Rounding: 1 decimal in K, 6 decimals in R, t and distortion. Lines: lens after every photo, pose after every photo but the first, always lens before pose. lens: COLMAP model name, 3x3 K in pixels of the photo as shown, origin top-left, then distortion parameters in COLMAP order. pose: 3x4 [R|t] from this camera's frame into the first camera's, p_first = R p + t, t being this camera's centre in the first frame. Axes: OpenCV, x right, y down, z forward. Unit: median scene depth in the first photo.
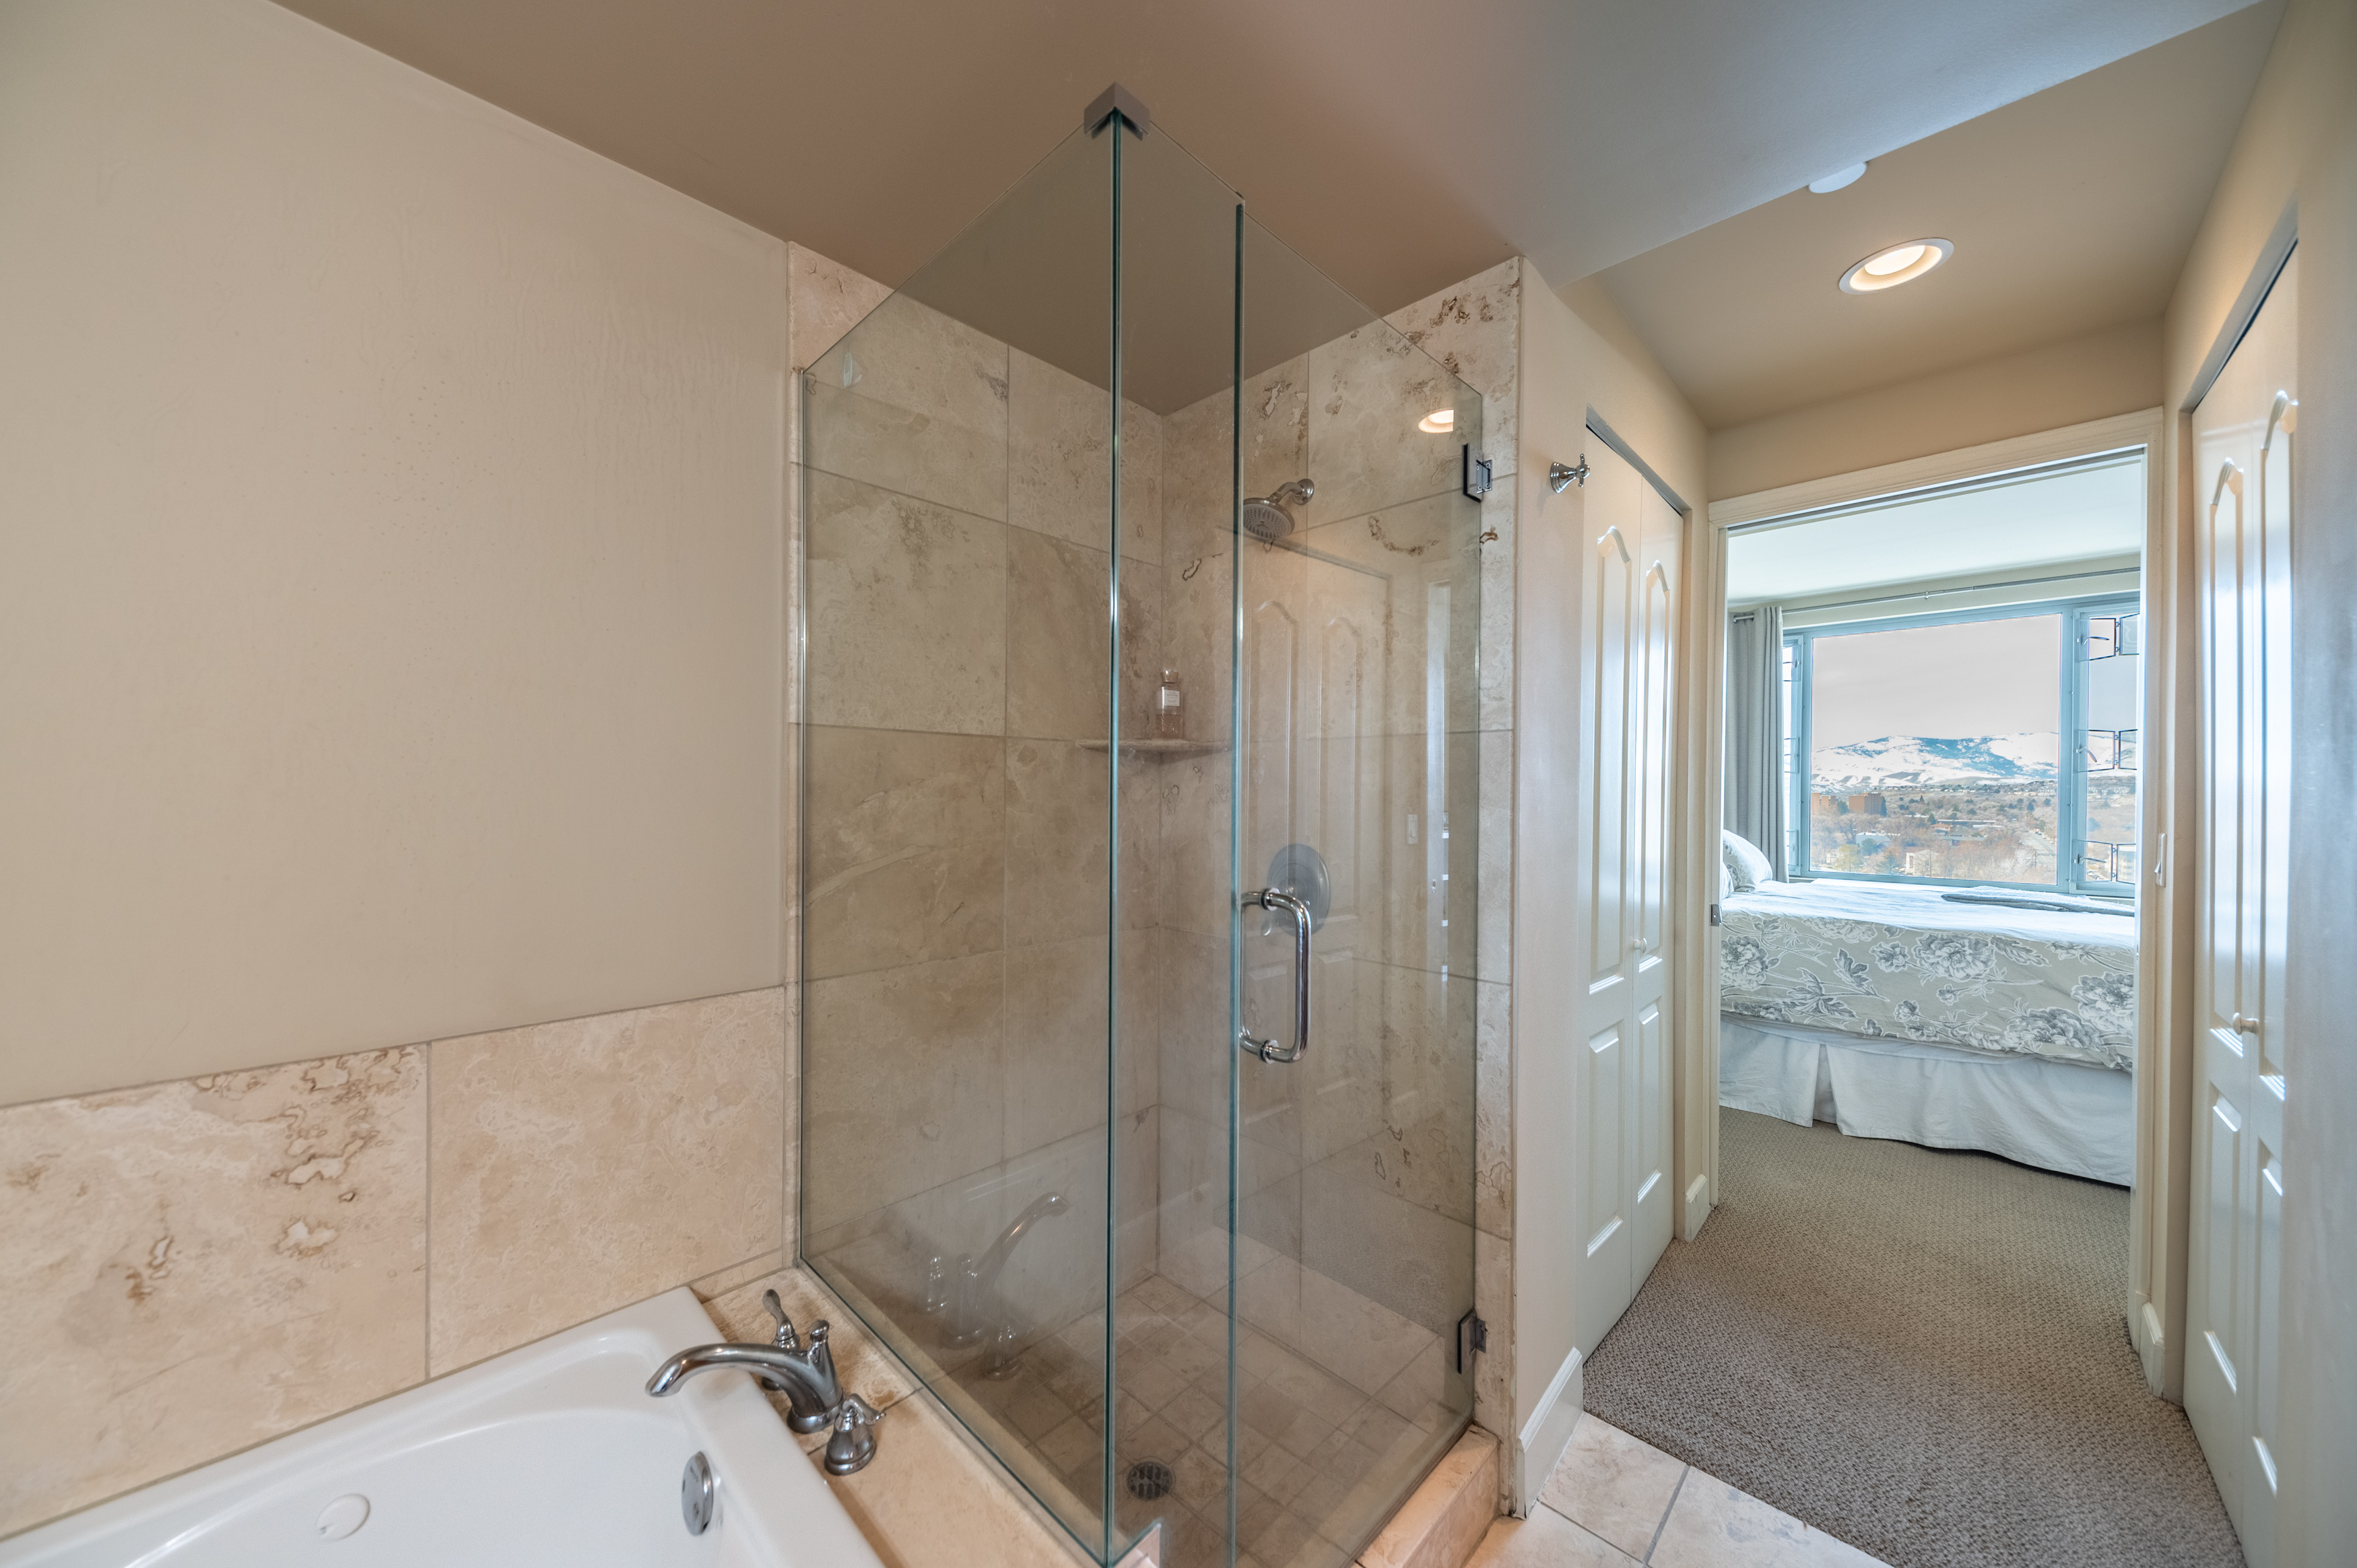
lens RADIAL K [[812.5, 0, 1159.8], [0, 812.5, 794.6], [0, 0, 1]] dist [0.012185, -0.003541]
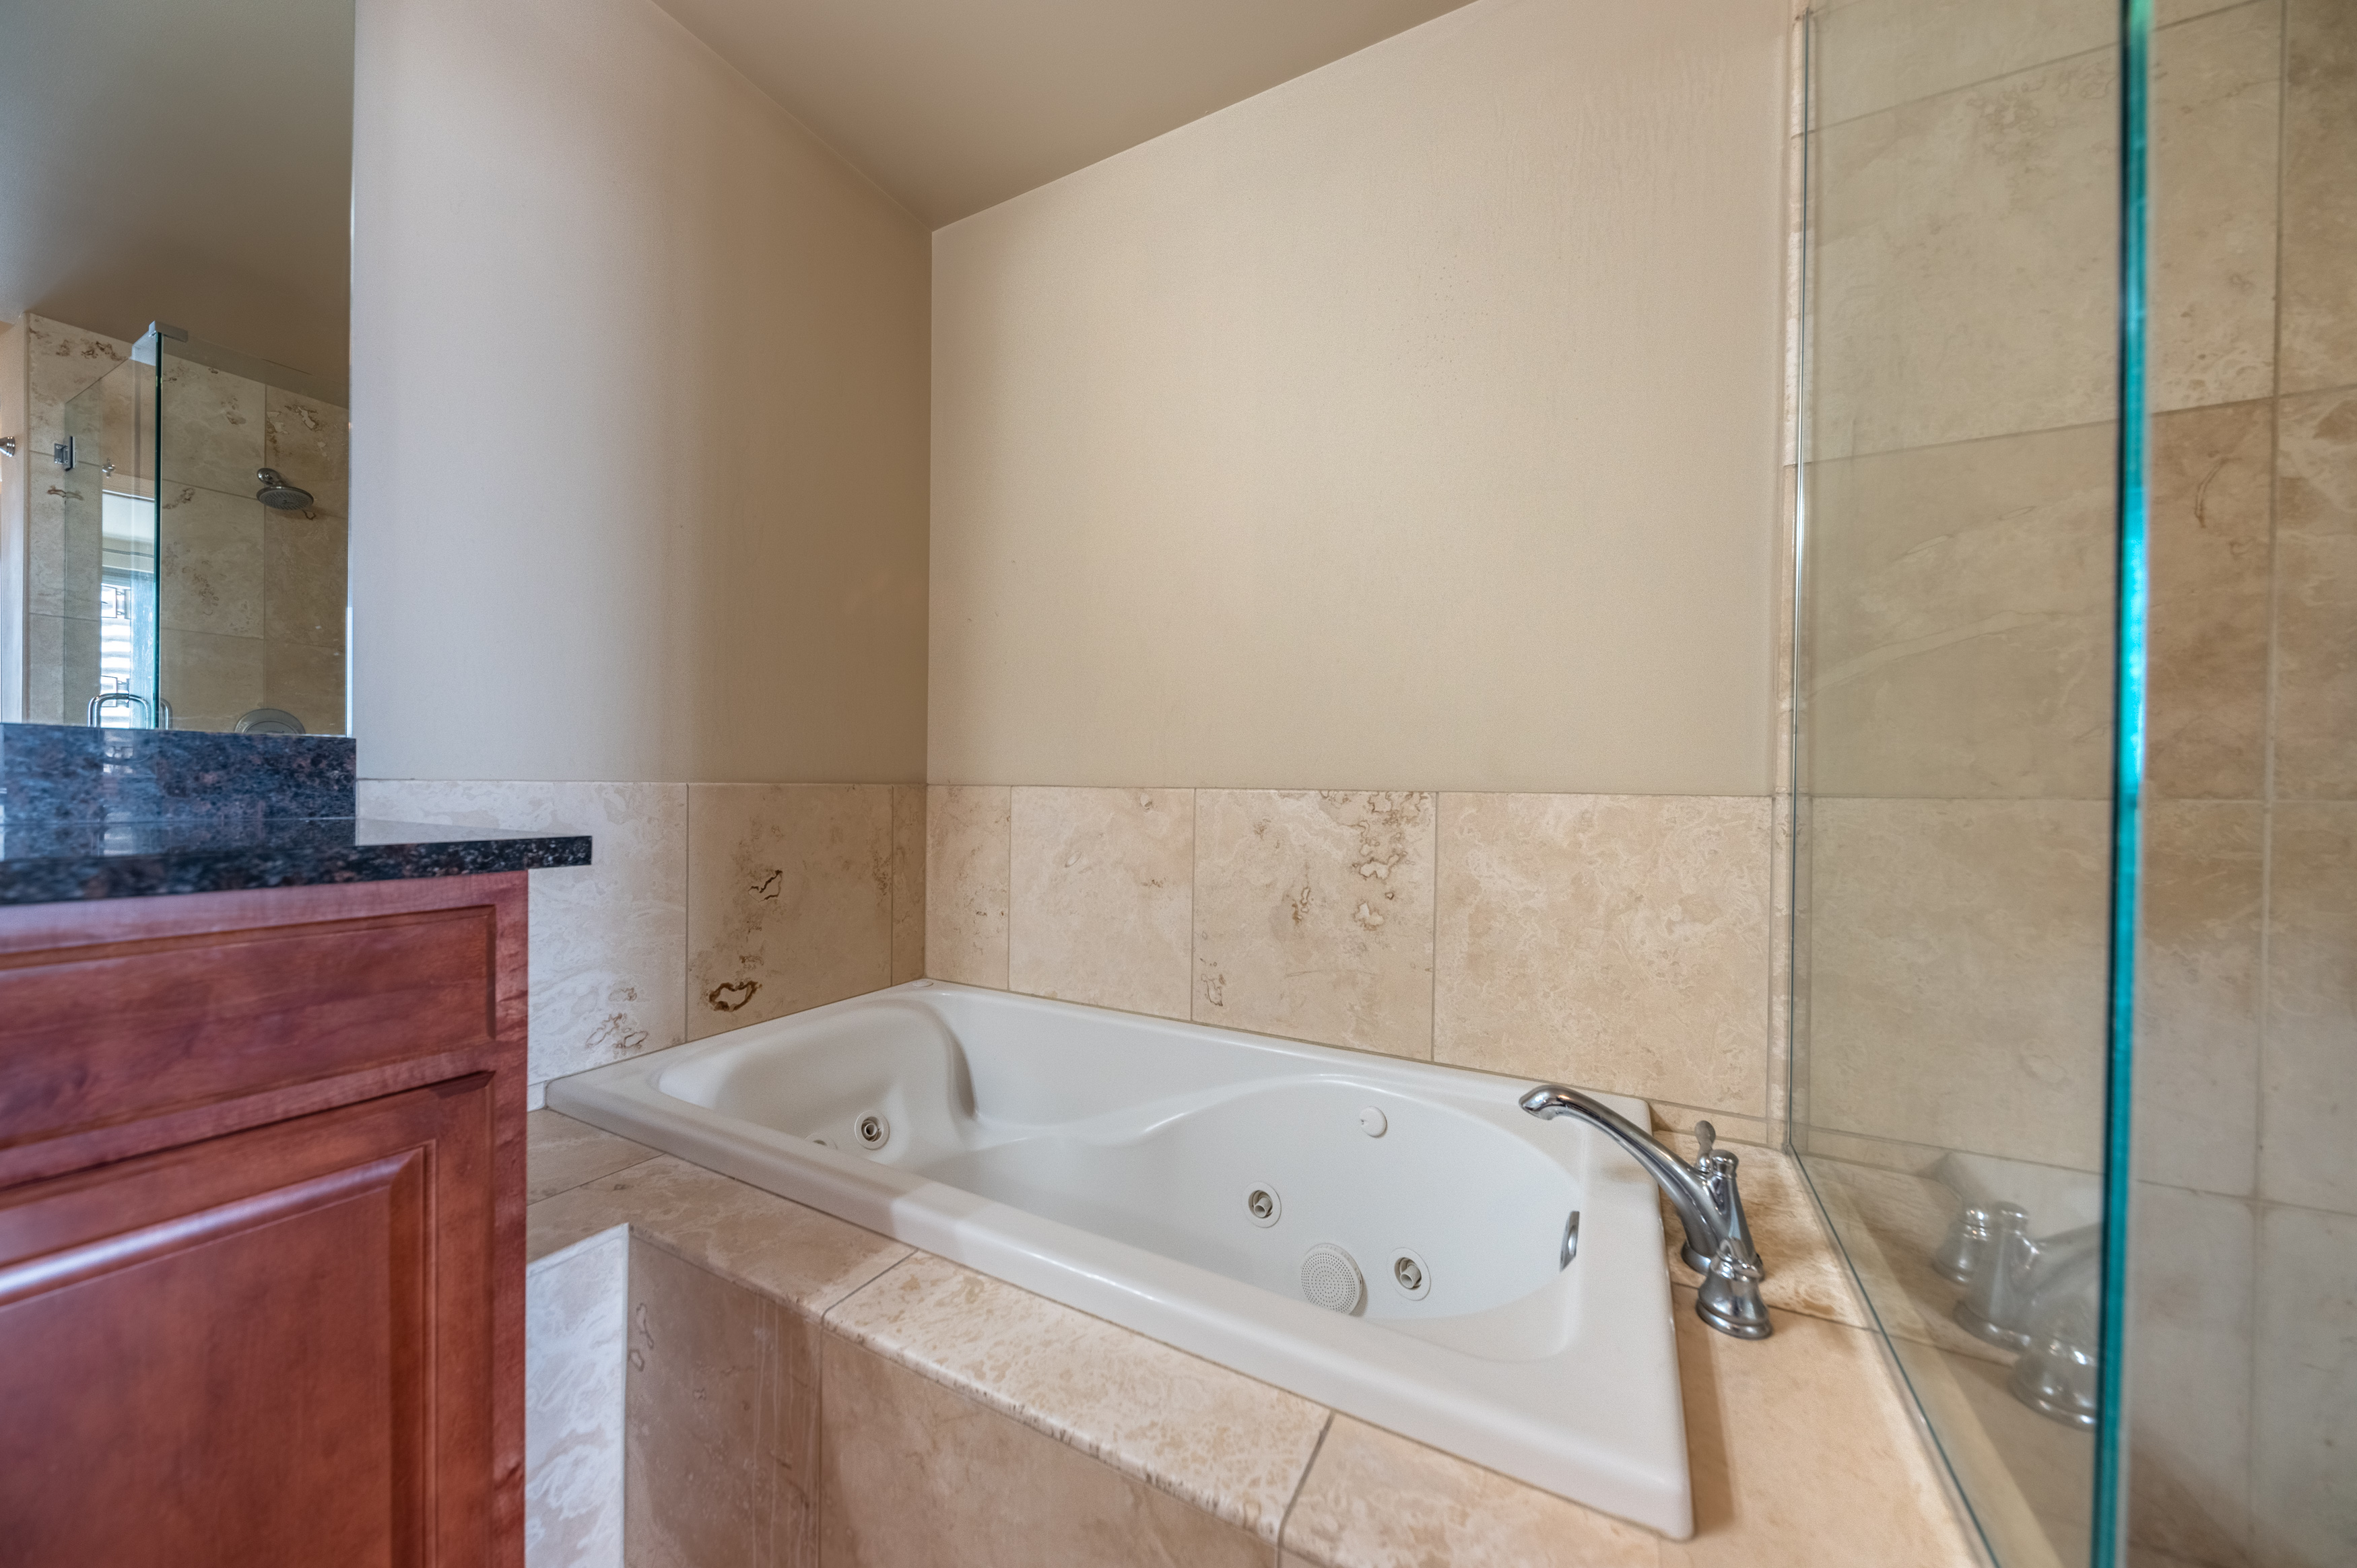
lens RADIAL K [[812.5, 0, 1187.5], [0, 812.5, 792.9], [0, 0, 1]] dist [0.012185, -0.003541]
pose [[0.289542, 0.002253, -0.957163, 0.146246], [-0.016219, 0.999865, -0.002553, 0.250048], [0.957028, 0.016264, 0.289540, 0.221449]]
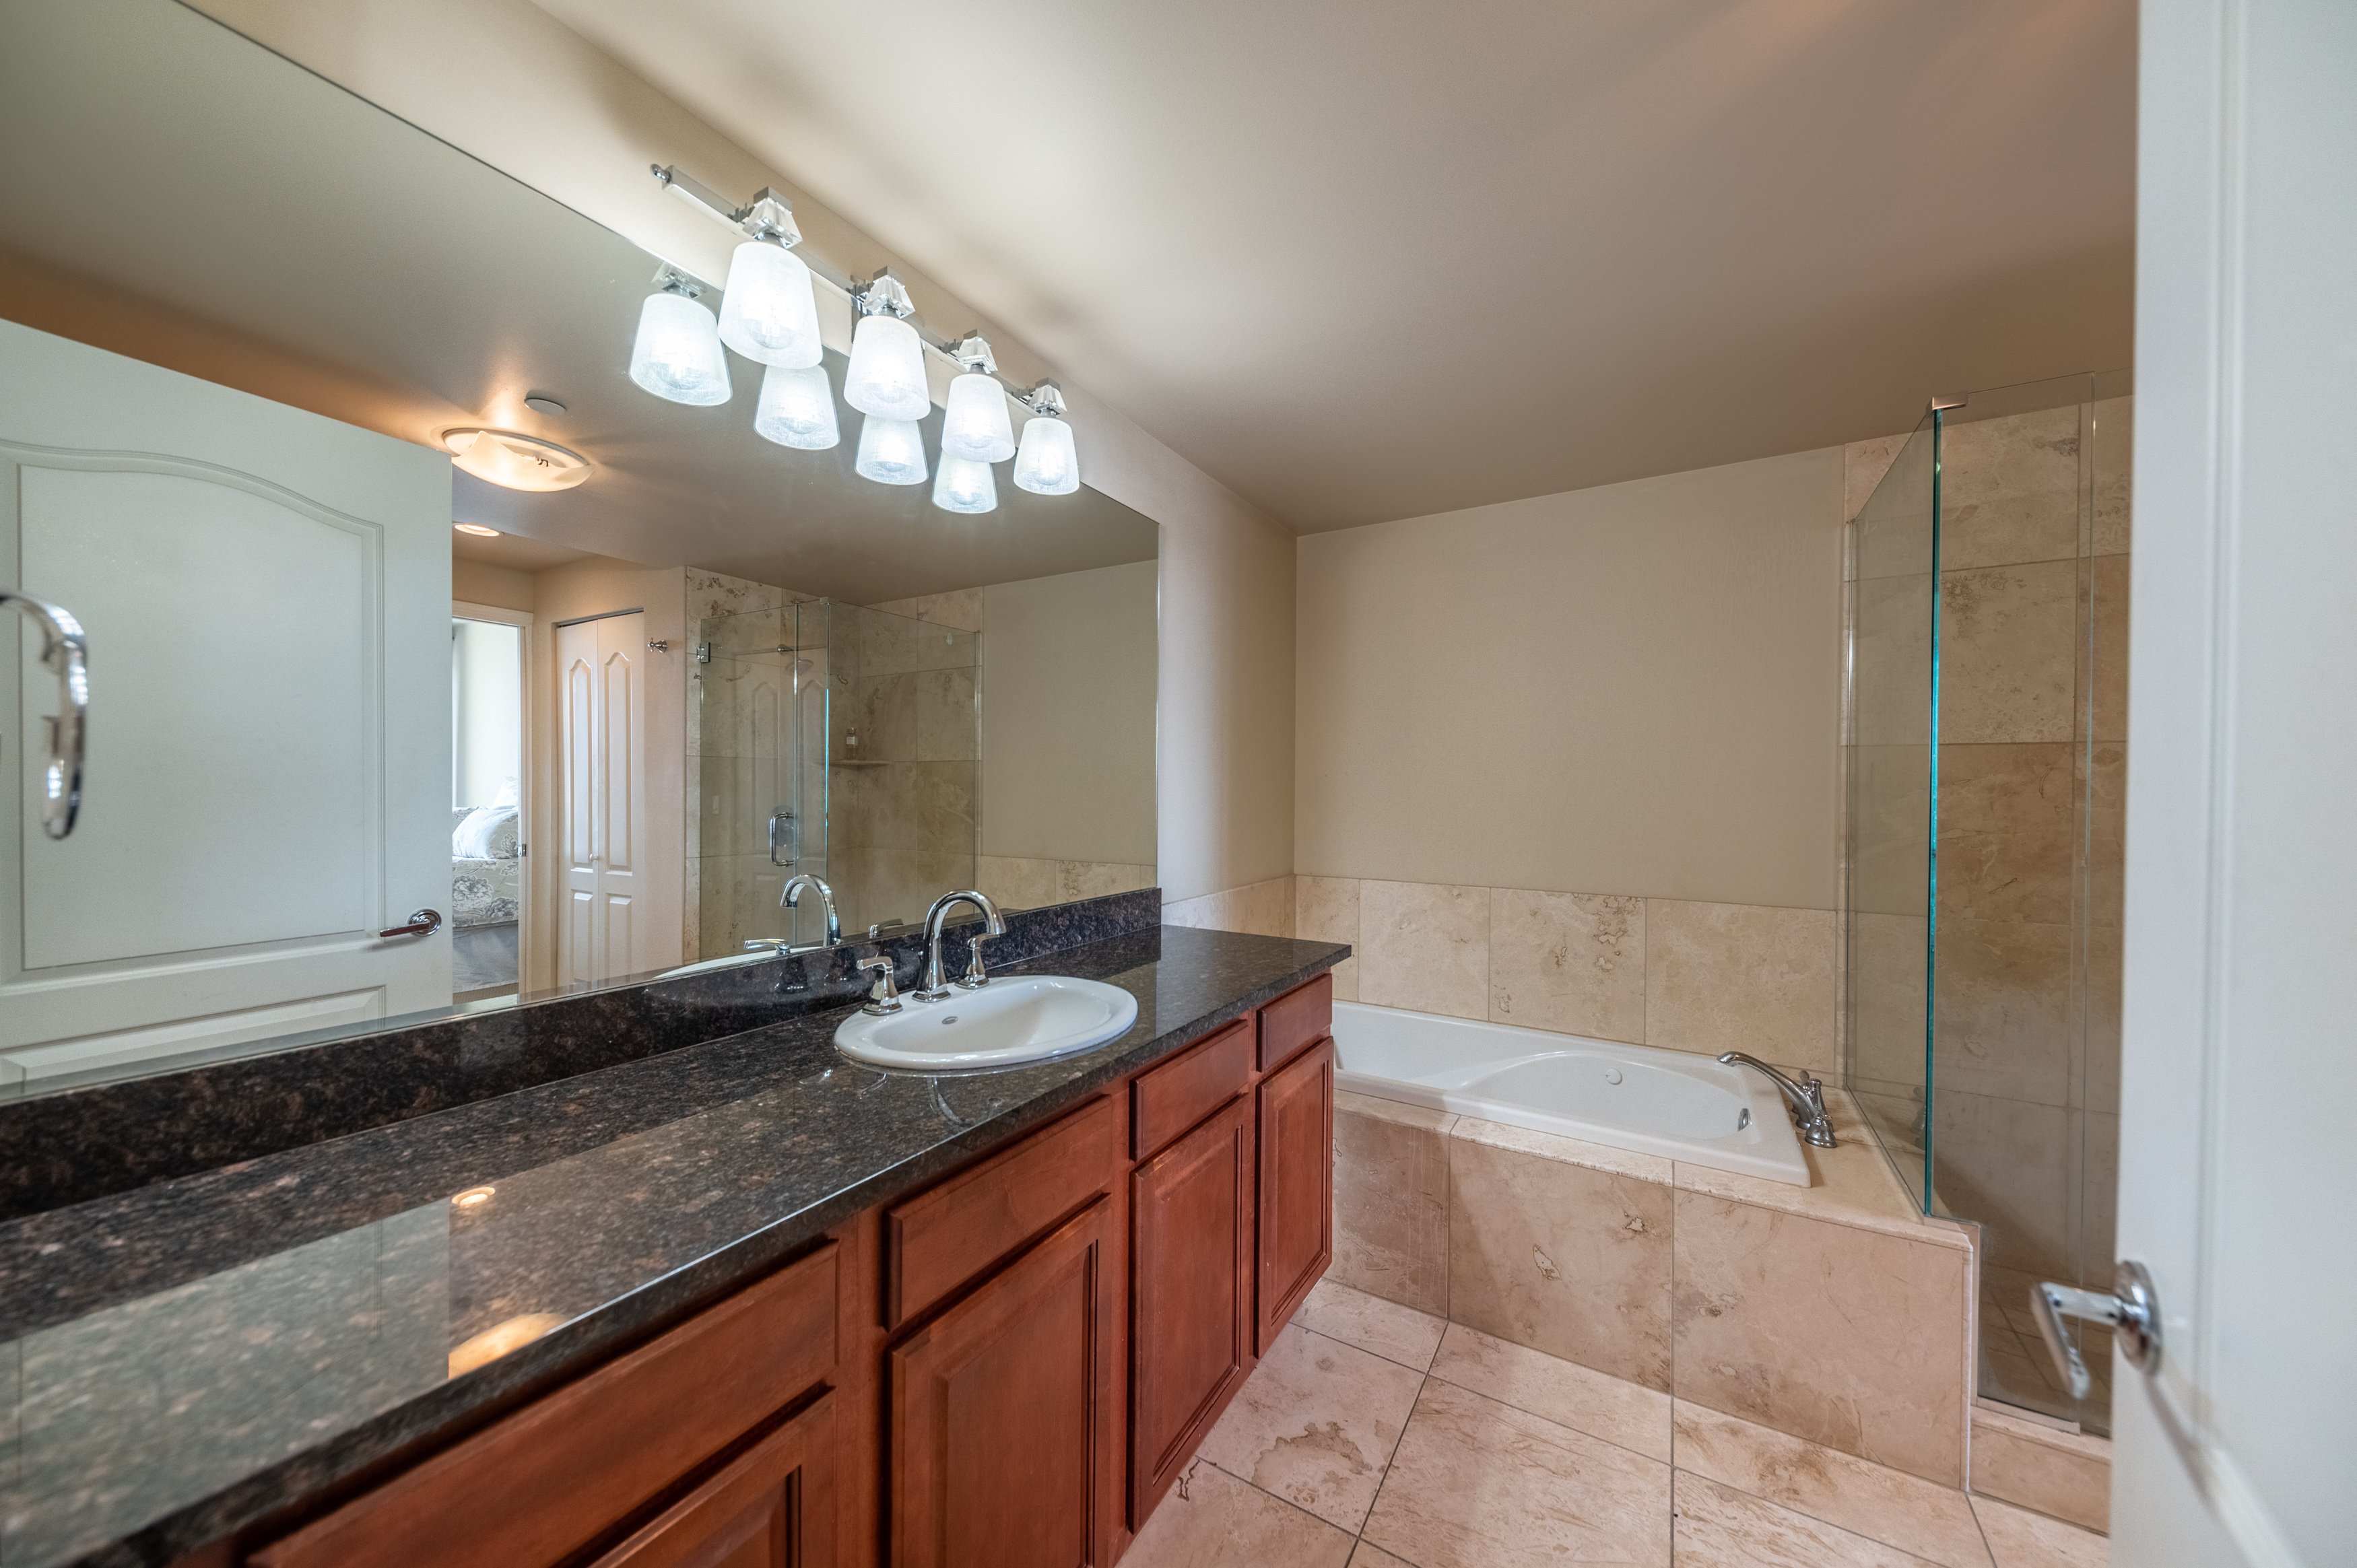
lens RADIAL K [[812.5, 0, 1183.5], [0, 812.5, 795.5], [0, 0, 1]] dist [0.012185, -0.003541]
pose [[0.238614, 0.001327, -0.971114, 0.809888], [-0.011462, 0.999933, -0.001450, 0.027252], [0.971047, 0.011476, 0.238613, -0.642706]]
